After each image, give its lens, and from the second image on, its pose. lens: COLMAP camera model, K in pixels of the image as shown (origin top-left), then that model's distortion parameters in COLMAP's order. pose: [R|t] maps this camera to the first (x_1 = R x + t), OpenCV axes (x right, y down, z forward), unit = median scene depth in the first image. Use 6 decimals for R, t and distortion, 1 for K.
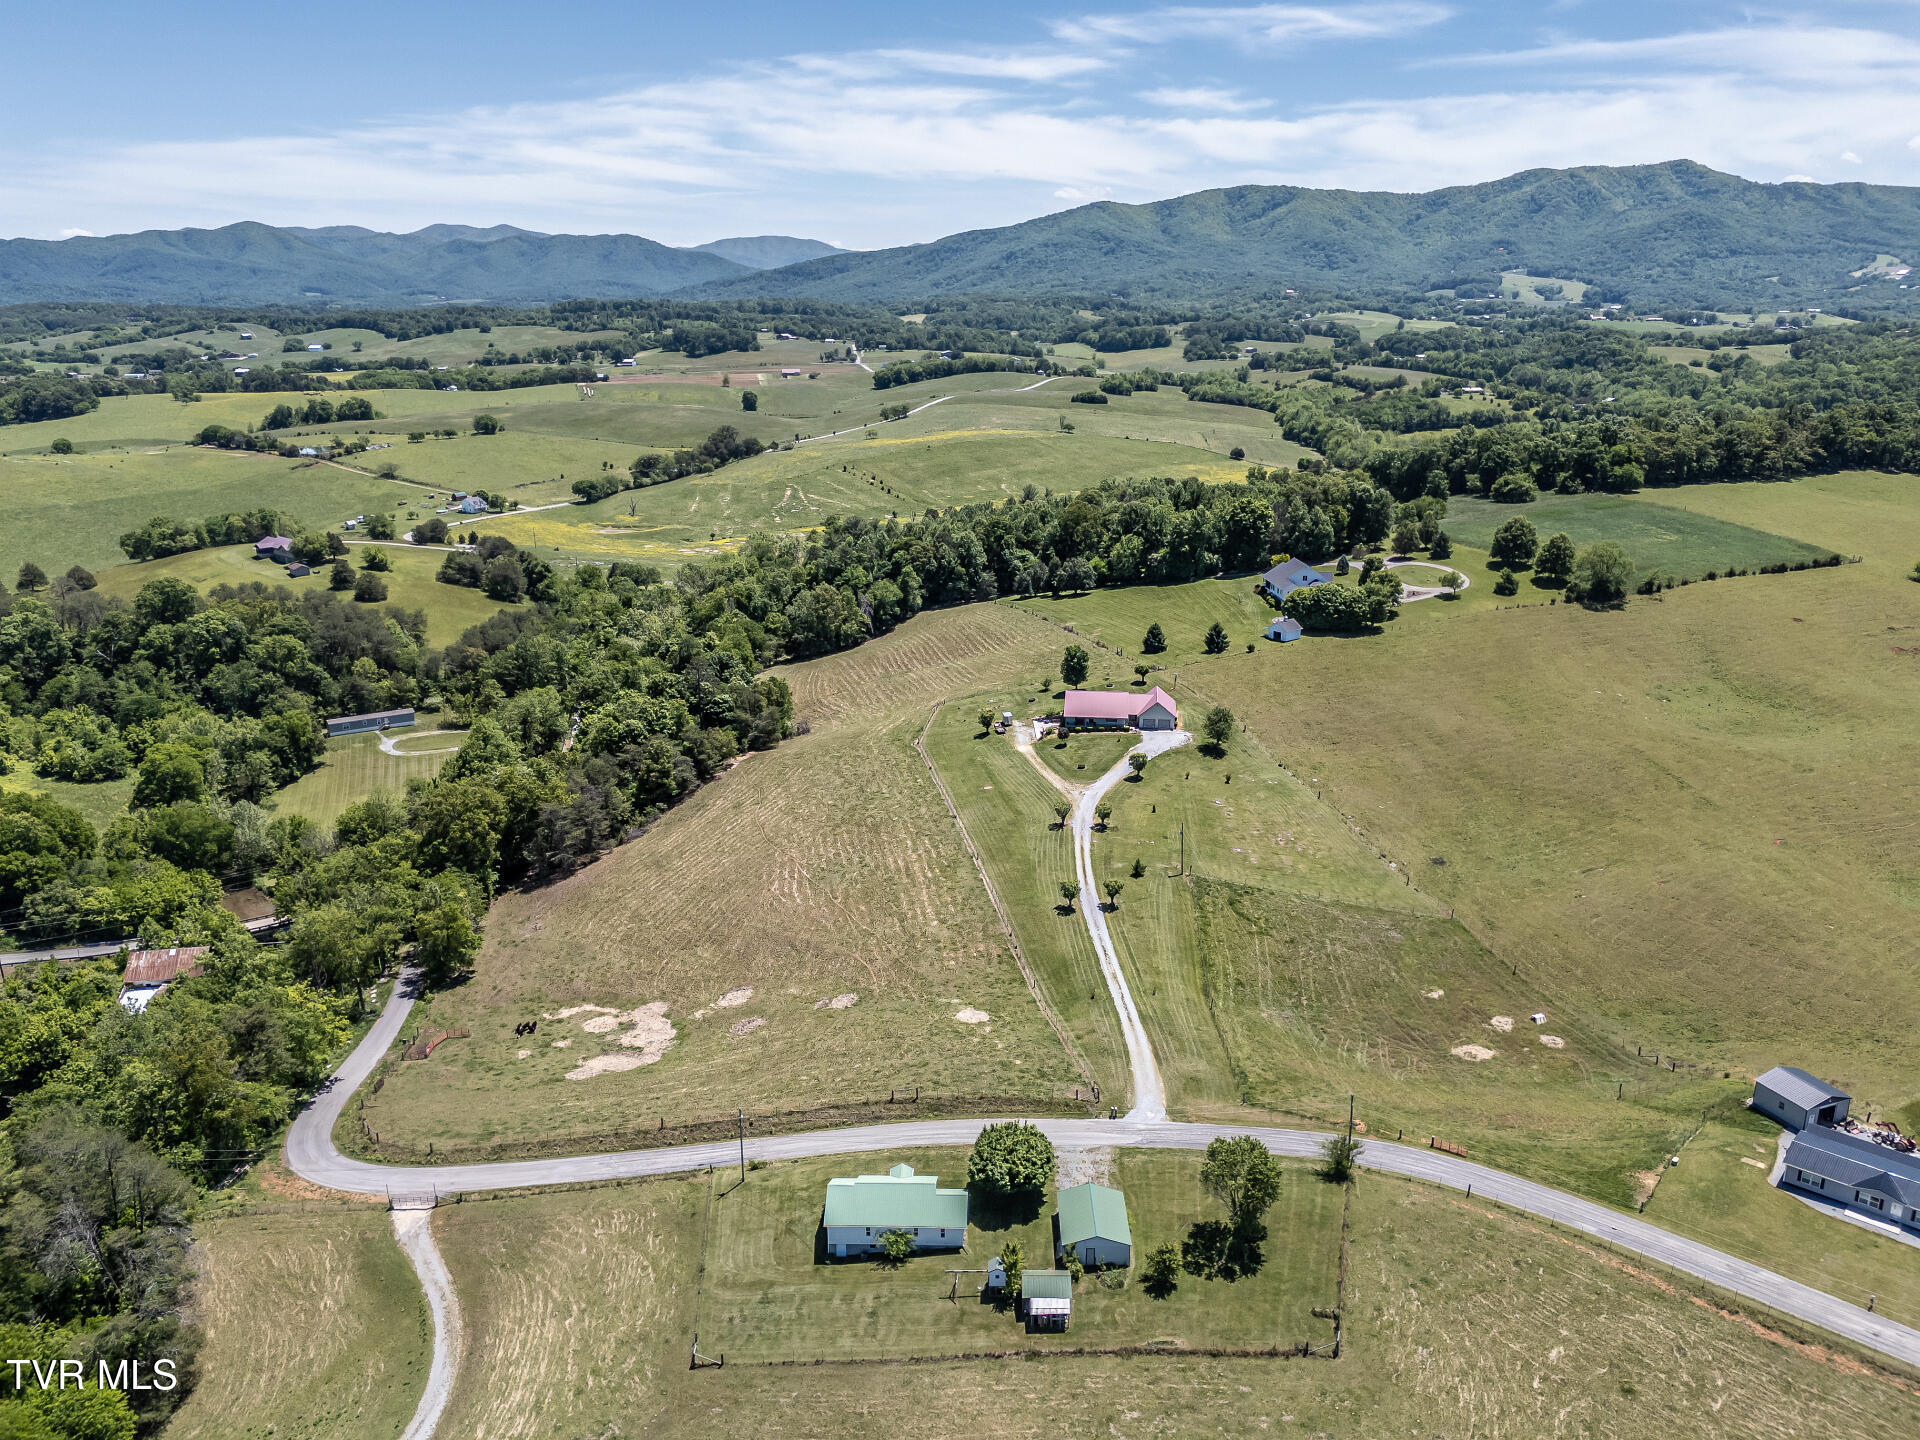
lens RADIAL K [[1400.2, 0, 959.9], [0, 1400.2, 730.8], [0, 0, 1]] dist [0.080905, -0.085137]
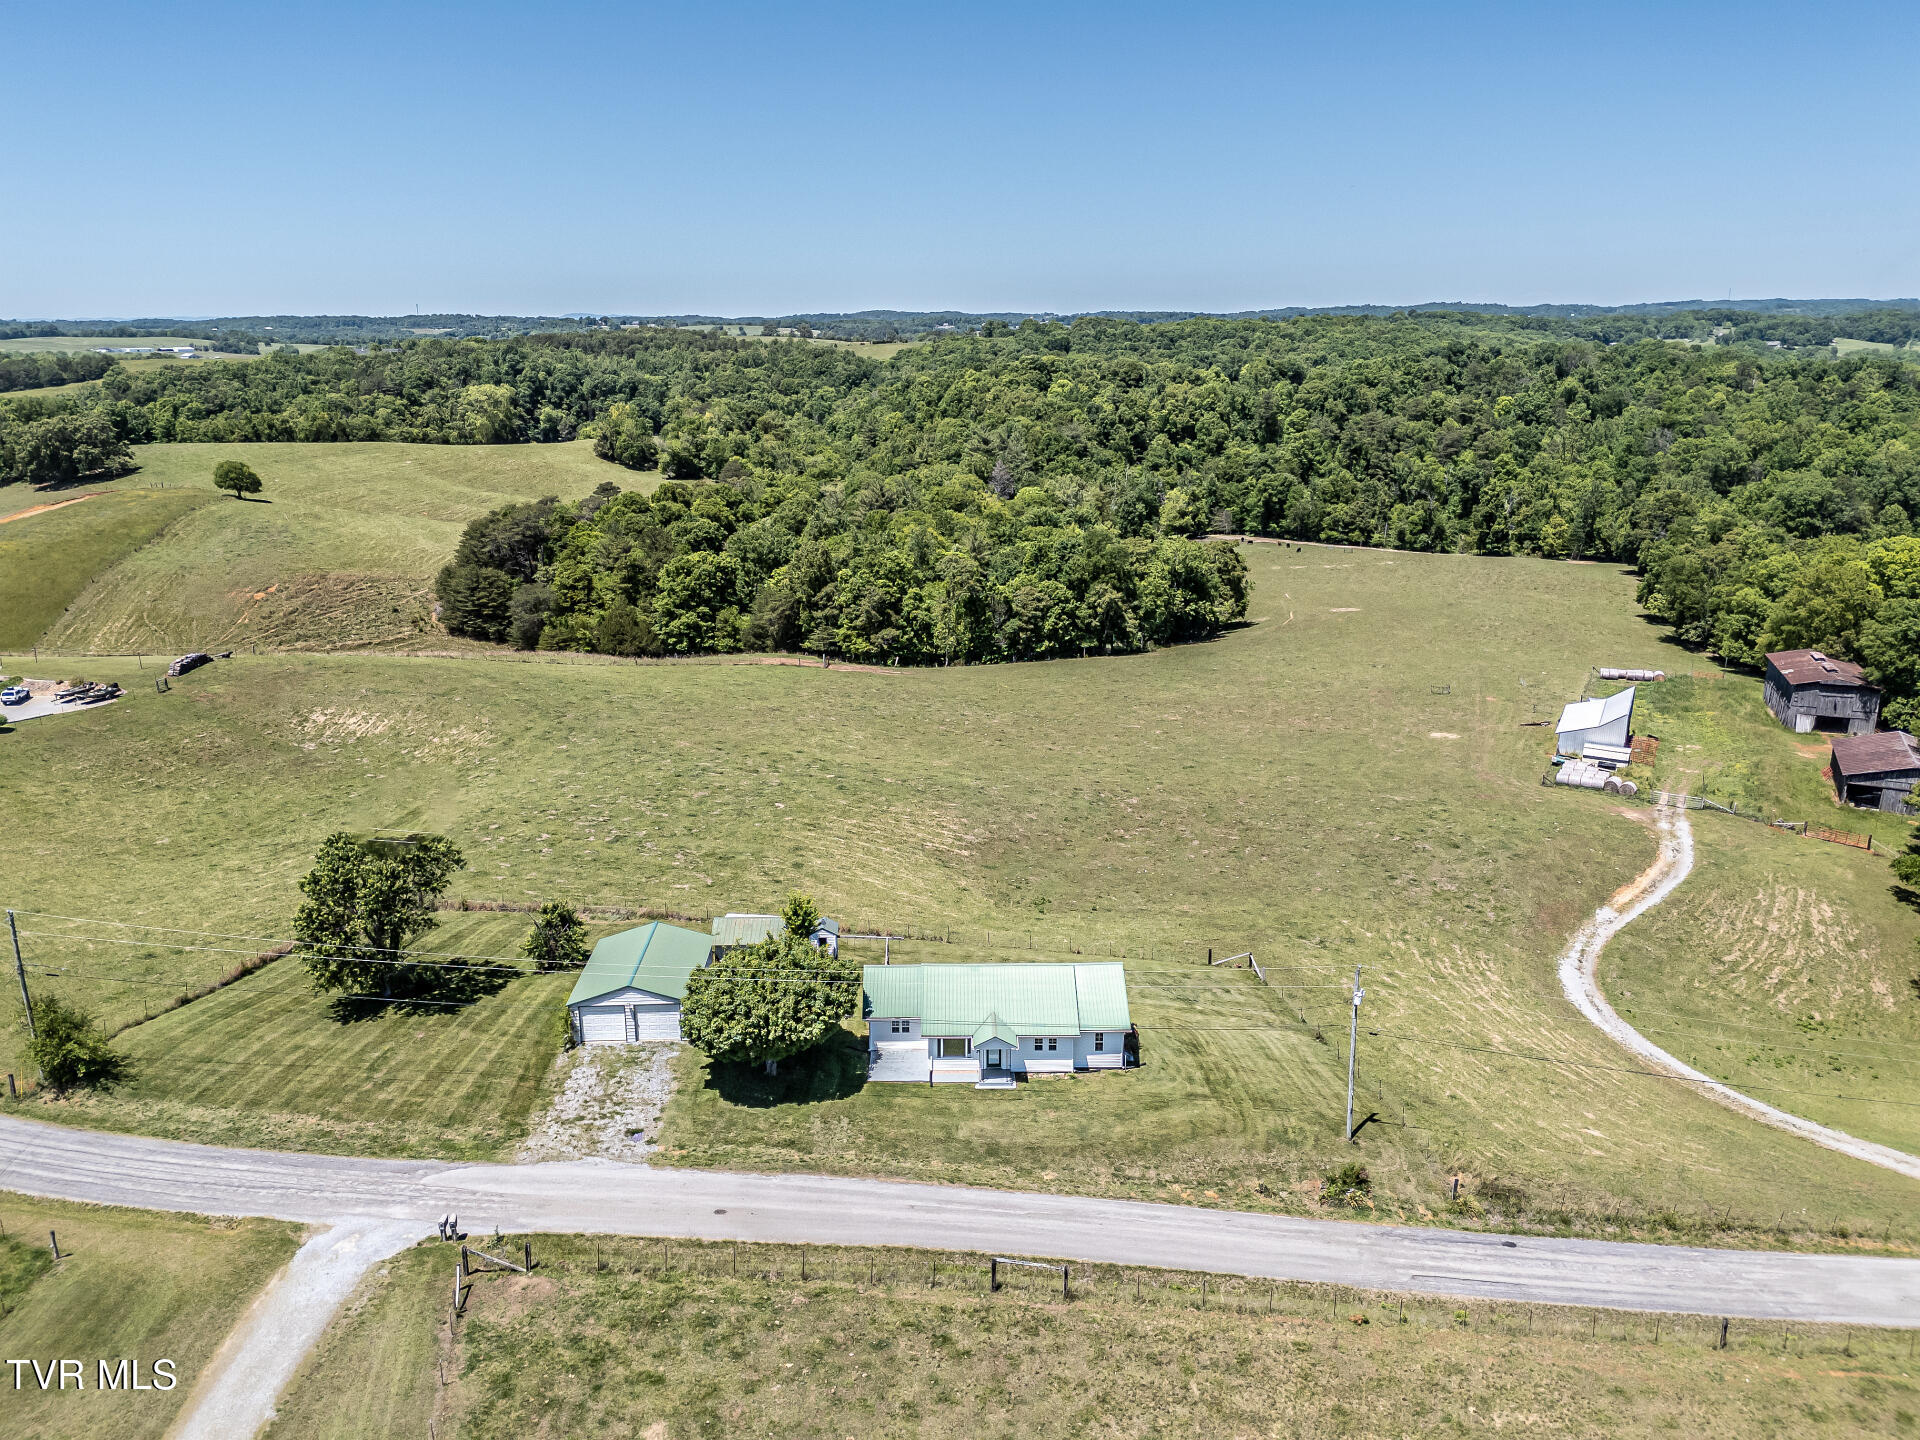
lens RADIAL K [[1400.2, 0, 959.9], [0, 1400.2, 730.8], [0, 0, 1]] dist [0.080905, -0.085137]
pose [[-0.999230, 0.018415, -0.034644, -0.010969], [-0.003583, 0.836485, 0.547979, -0.034458], [0.039070, 0.547681, -0.835775, 1.038820]]
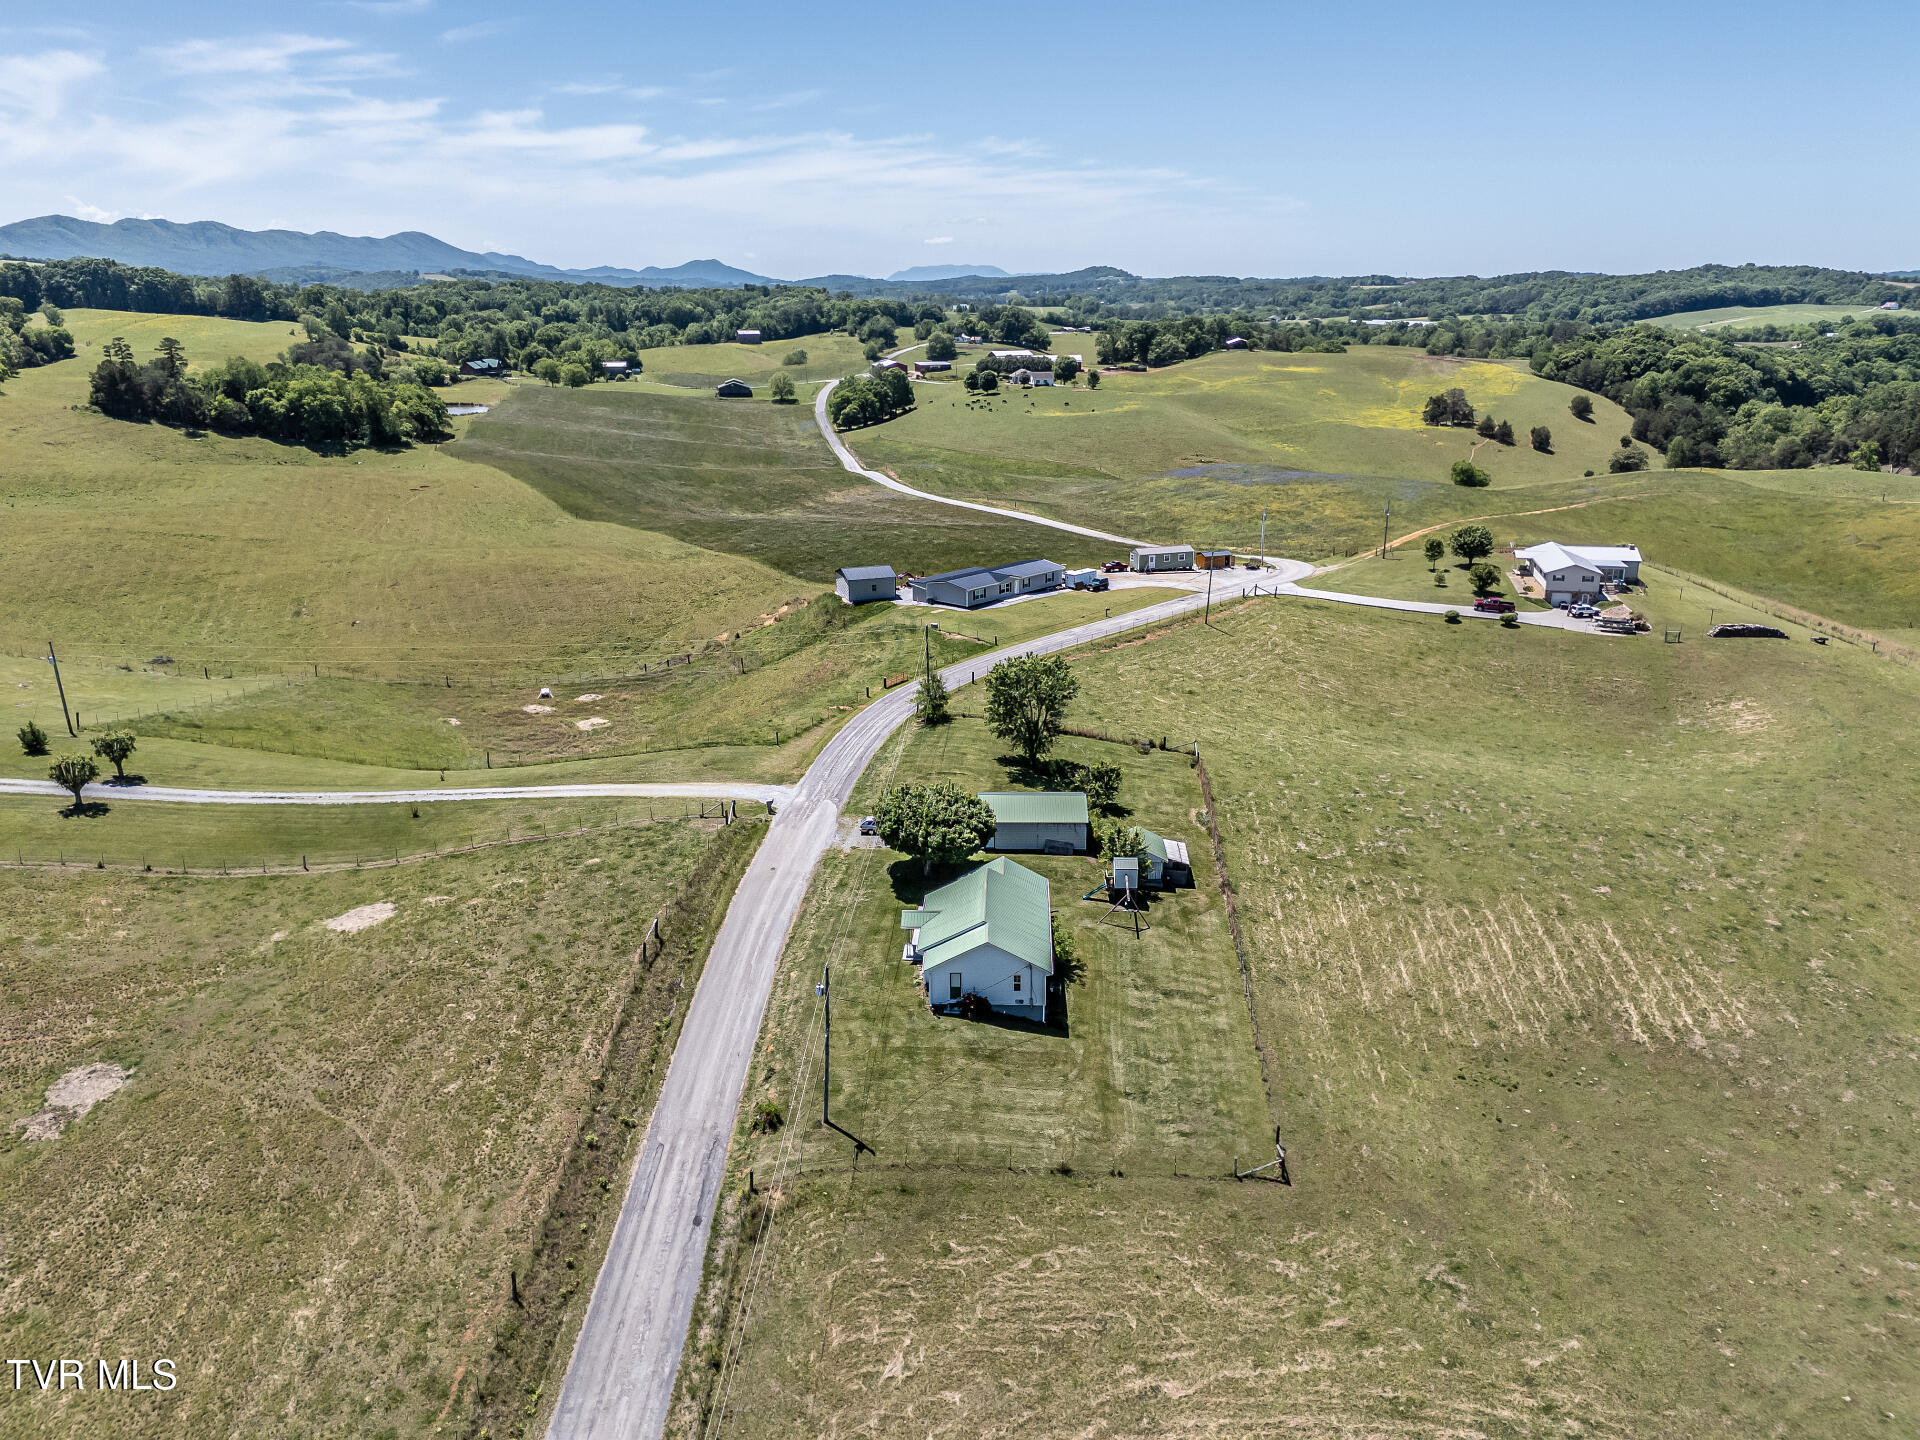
lens RADIAL K [[1400.2, 0, 959.9], [0, 1400.2, 730.8], [0, 0, 1]] dist [0.080905, -0.085137]
pose [[0.016552, -0.296866, 0.954776, -0.463135], [0.301316, 0.911995, 0.278341, 0.056343], [-0.953381, 0.283082, 0.104546, 0.688021]]
